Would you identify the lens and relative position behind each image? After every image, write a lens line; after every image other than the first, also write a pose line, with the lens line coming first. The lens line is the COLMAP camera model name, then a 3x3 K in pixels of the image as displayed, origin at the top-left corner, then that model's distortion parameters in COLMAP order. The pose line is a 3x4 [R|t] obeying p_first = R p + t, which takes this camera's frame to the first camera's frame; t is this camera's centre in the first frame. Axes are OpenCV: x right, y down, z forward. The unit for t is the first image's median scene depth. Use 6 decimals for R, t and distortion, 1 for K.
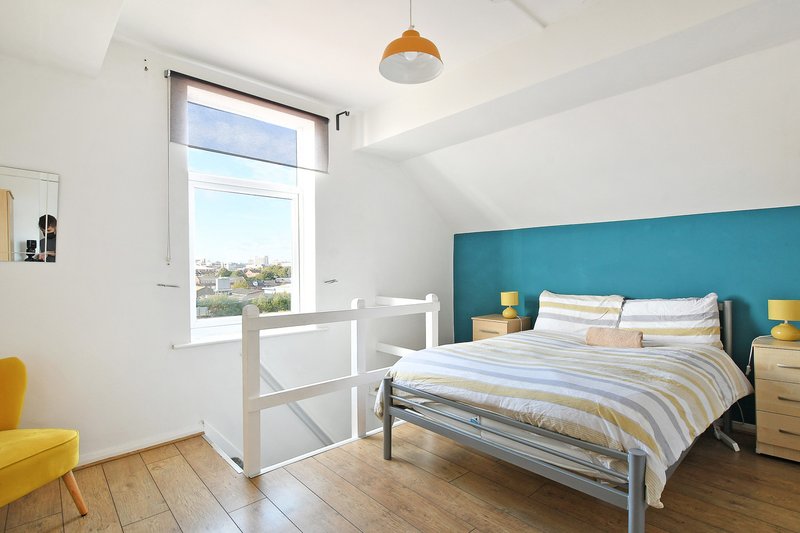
lens RADIAL K [[388.9, 0, 400.0], [0, 388.9, 266.5], [0, 0, 1]] dist [-0.001746, -0.000062]
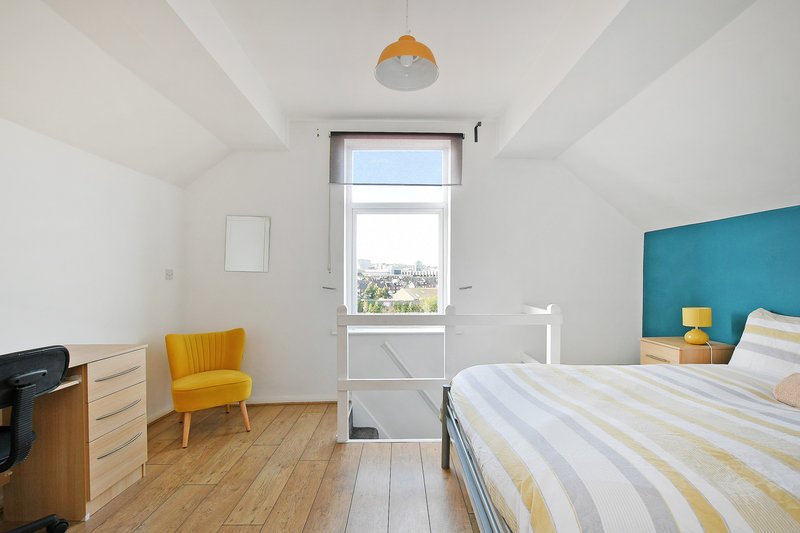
lens RADIAL K [[353.2, 0, 395.3], [0, 353.2, 273.1], [0, 0, 1]] dist [-0.013162, 0.001125]
pose [[0.761048, -0.005173, -0.648676, 0.300631], [0.005705, 0.999983, -0.001281, -0.001262], [0.648671, -0.002726, 0.761064, 0.152770]]
